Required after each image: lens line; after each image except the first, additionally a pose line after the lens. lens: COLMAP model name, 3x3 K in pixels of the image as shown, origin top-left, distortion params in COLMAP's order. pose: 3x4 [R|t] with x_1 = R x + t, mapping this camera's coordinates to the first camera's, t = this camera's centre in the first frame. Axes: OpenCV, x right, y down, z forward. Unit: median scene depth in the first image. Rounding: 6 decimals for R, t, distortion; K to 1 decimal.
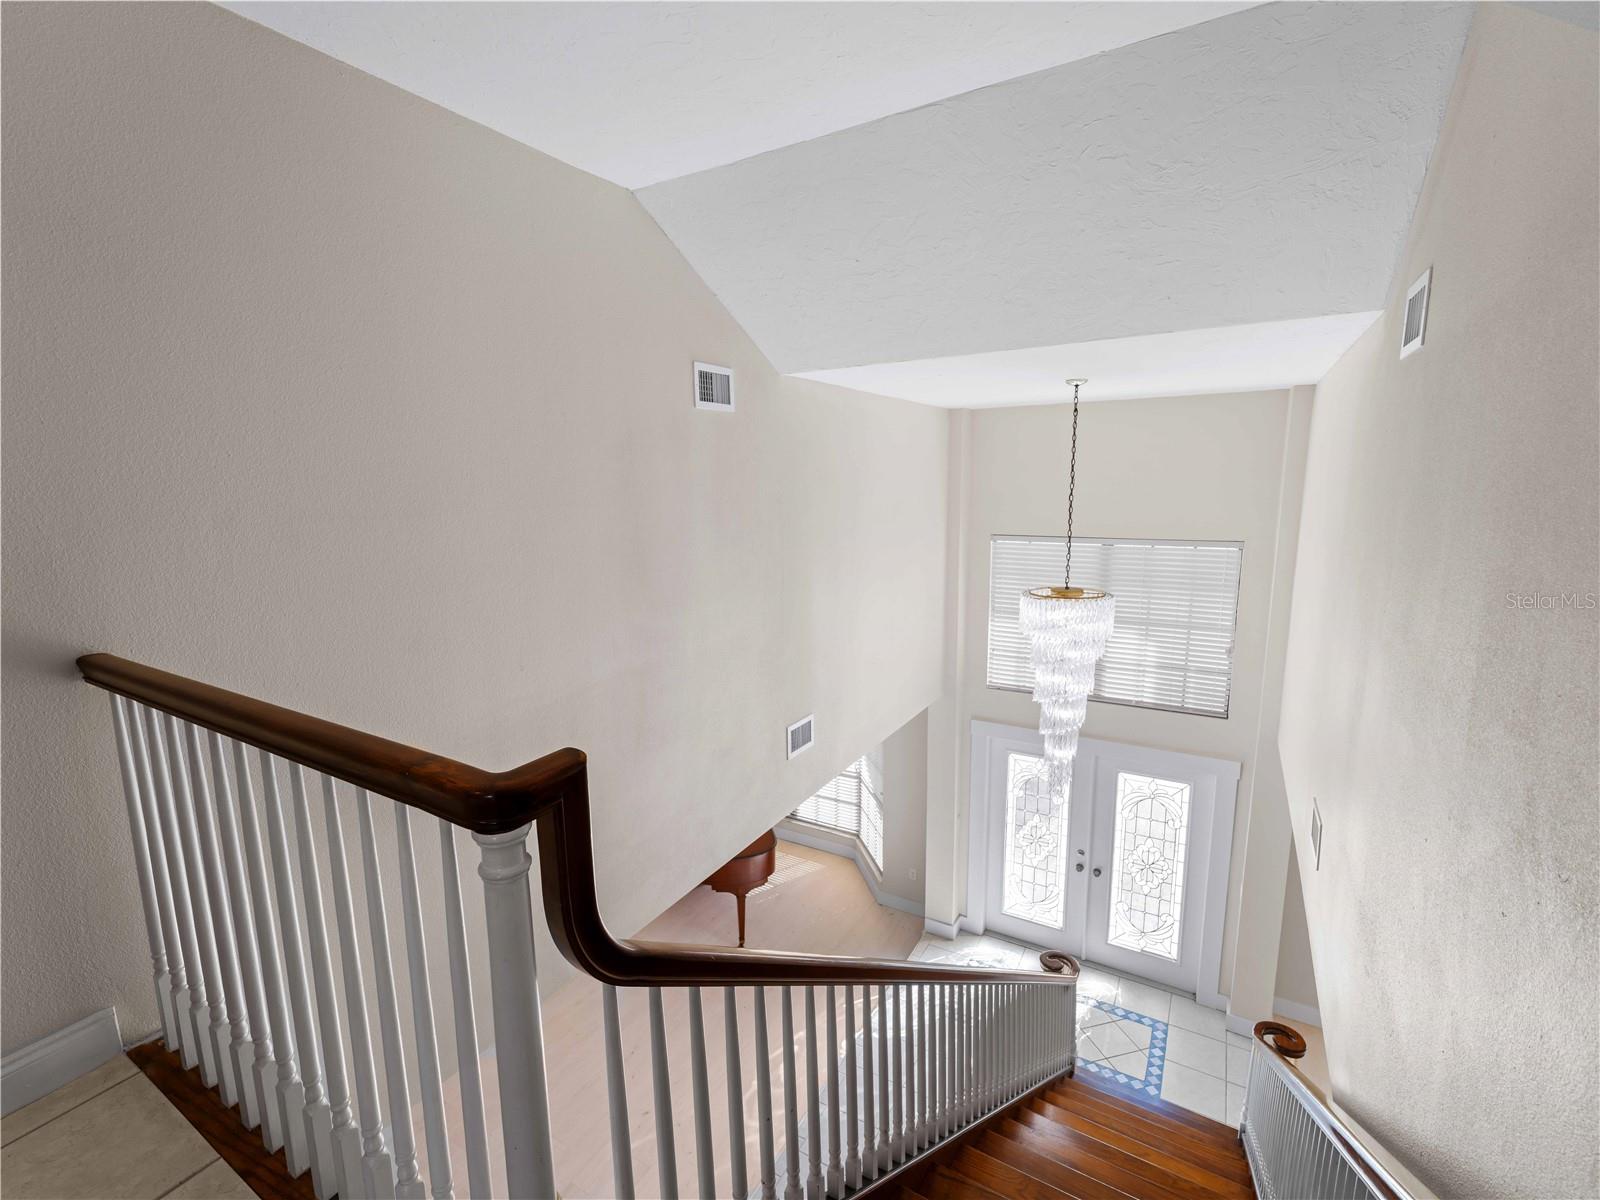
lens RADIAL K [[723.7, 0, 792.7], [0, 723.7, 611.5], [0, 0, 1]] dist [0.000587, -0.000570]
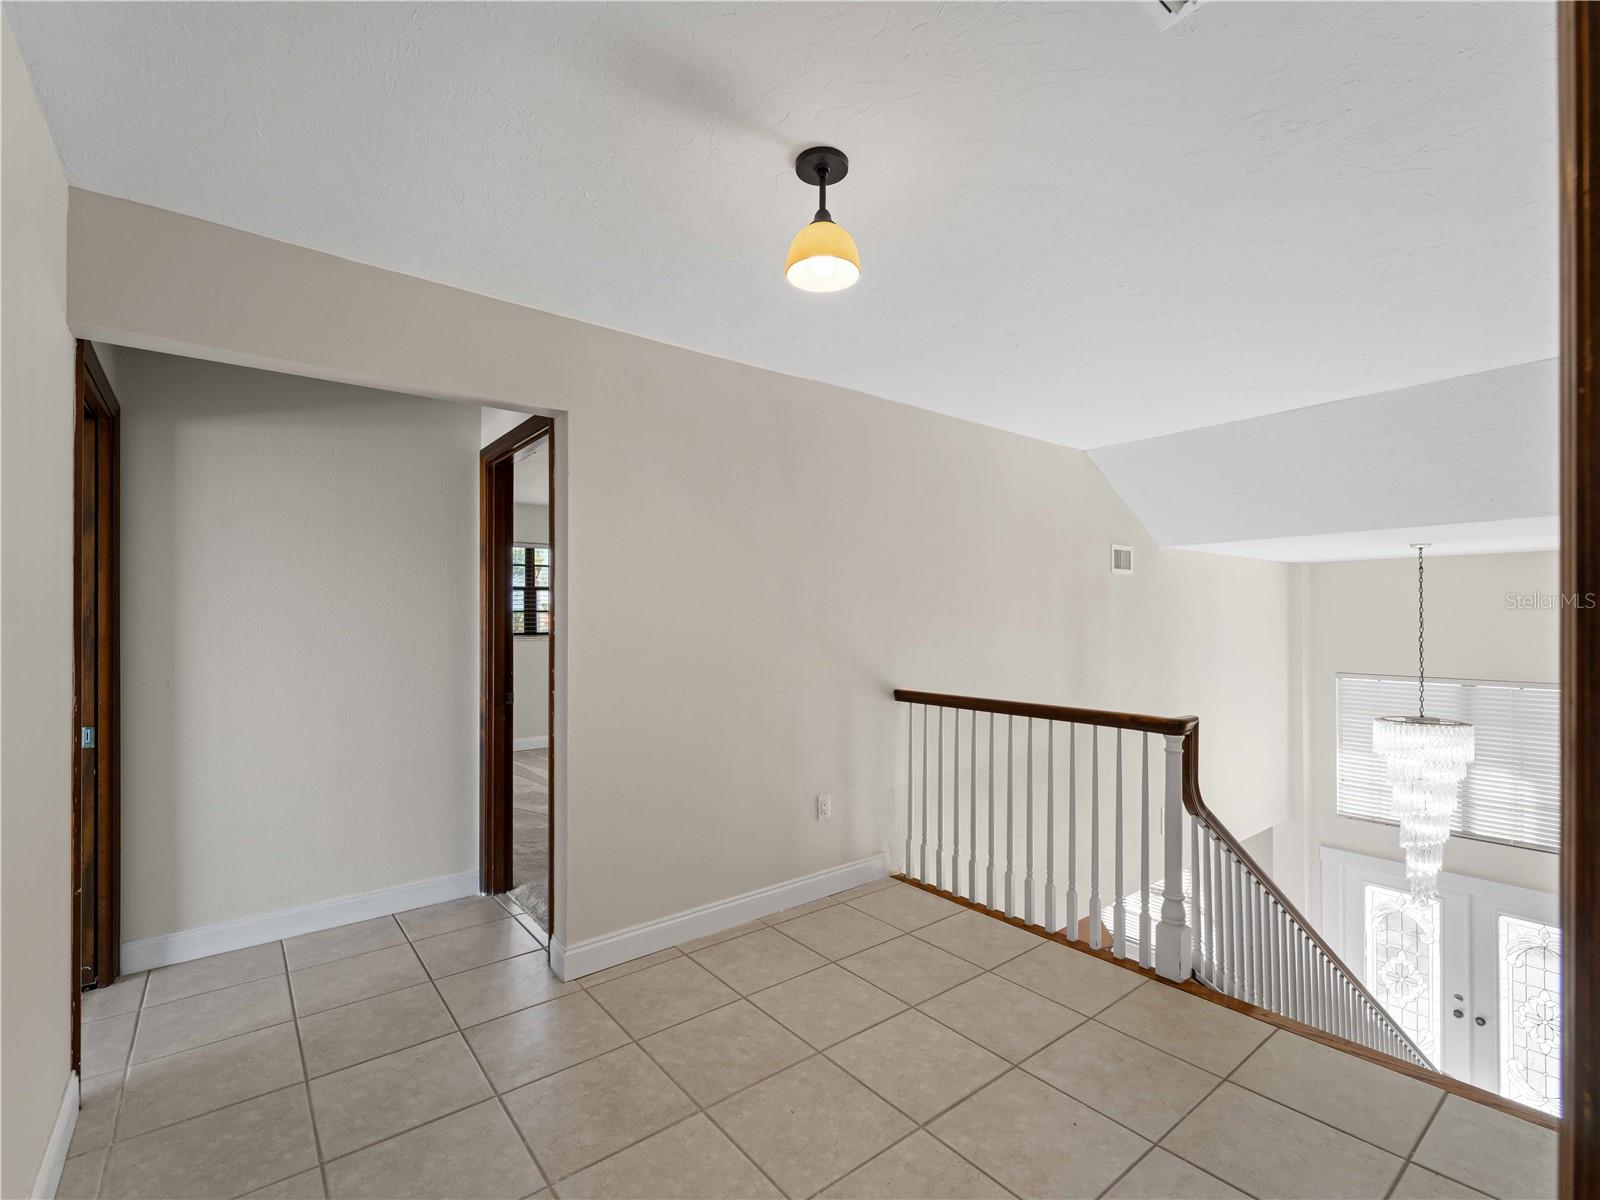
lens RADIAL K [[725.6, 0, 801.6], [0, 725.6, 620.7], [0, 0, 1]] dist [-0.000456, -0.001084]
pose [[0.938285, 0.015263, -0.345526, -0.123462], [-0.076508, 0.983436, -0.164316, 0.067179], [0.337295, 0.180611, 0.923911, -0.348709]]
